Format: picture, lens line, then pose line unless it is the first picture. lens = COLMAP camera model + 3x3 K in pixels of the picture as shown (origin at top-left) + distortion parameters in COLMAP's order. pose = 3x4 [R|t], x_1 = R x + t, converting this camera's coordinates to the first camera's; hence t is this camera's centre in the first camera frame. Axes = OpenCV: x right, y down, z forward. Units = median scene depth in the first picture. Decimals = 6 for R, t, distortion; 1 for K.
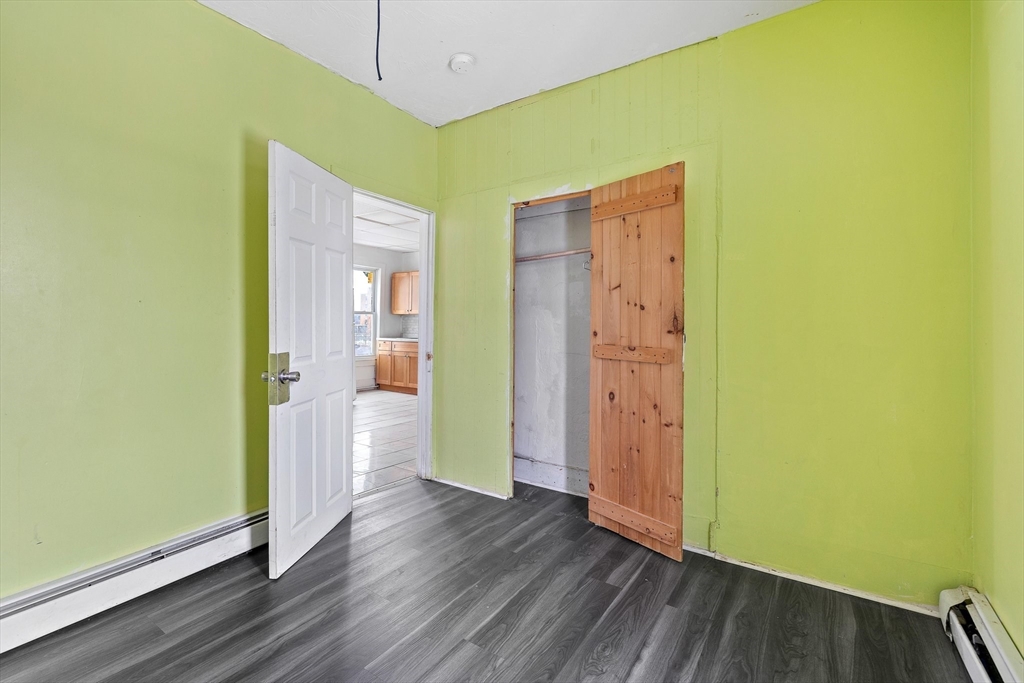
lens RADIAL K [[470.3, 0, 510.5], [0, 470.3, 333.4], [0, 0, 1]] dist [-0.011629, 0.000022]
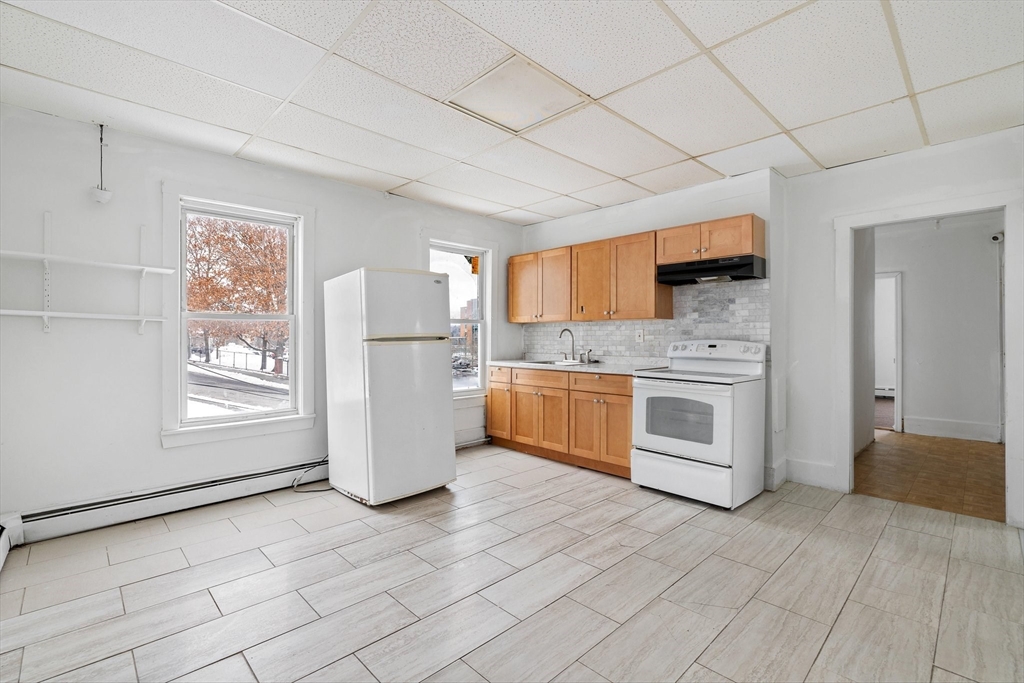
lens RADIAL K [[470.3, 0, 518.5], [0, 470.3, 337.4], [0, 0, 1]] dist [-0.011629, 0.000022]
pose [[0.982433, -0.016872, -0.185851, -0.128323], [0.014233, 0.999778, -0.015526, -0.012129], [0.186072, 0.012608, 0.982455, 0.400168]]
